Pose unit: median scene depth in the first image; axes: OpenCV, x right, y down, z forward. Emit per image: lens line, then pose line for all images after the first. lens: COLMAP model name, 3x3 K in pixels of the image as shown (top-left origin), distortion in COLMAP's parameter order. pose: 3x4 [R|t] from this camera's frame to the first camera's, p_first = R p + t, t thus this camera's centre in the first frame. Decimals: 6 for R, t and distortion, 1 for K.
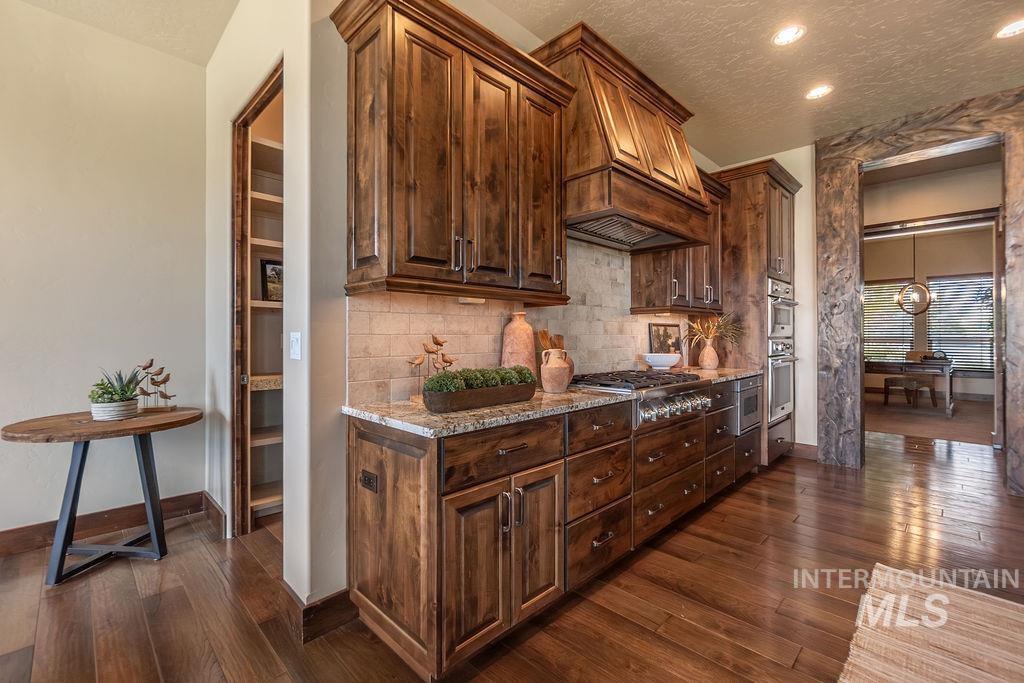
lens RADIAL K [[443.4, 0, 503.4], [0, 443.4, 334.5], [0, 0, 1]] dist [-0.008817, 0.001892]
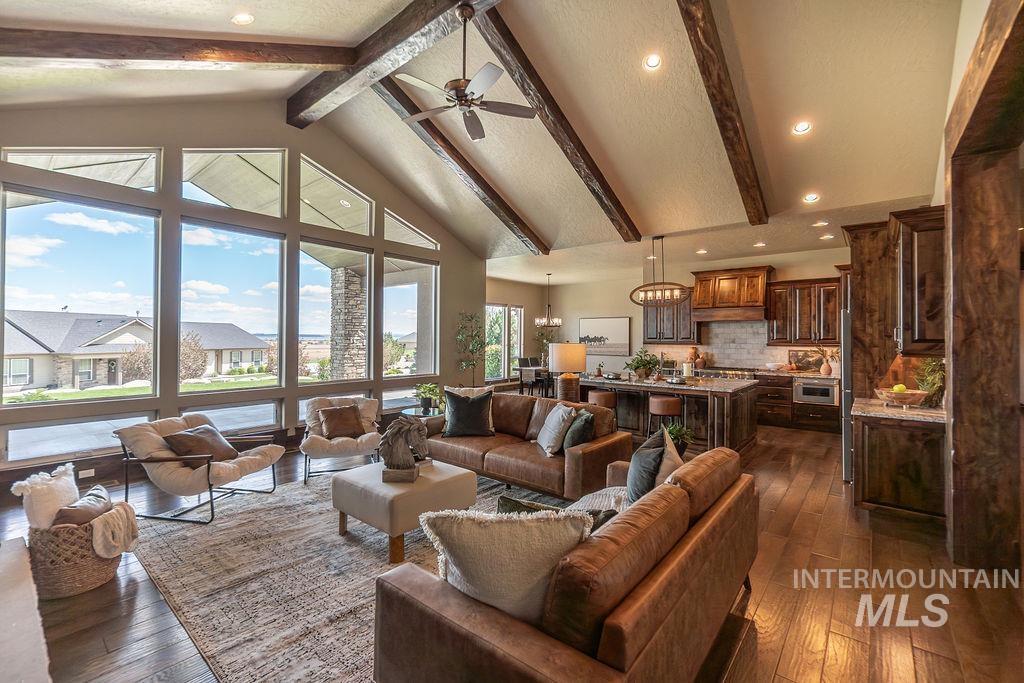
lens RADIAL K [[443.4, 0, 506.7], [0, 443.4, 338.3], [0, 0, 1]] dist [-0.008817, 0.001892]
pose [[0.090058, 0.007874, -0.995905, 3.326538], [-0.001602, 0.999969, 0.007761, -0.137403], [0.995935, 0.000896, 0.090068, -0.804365]]
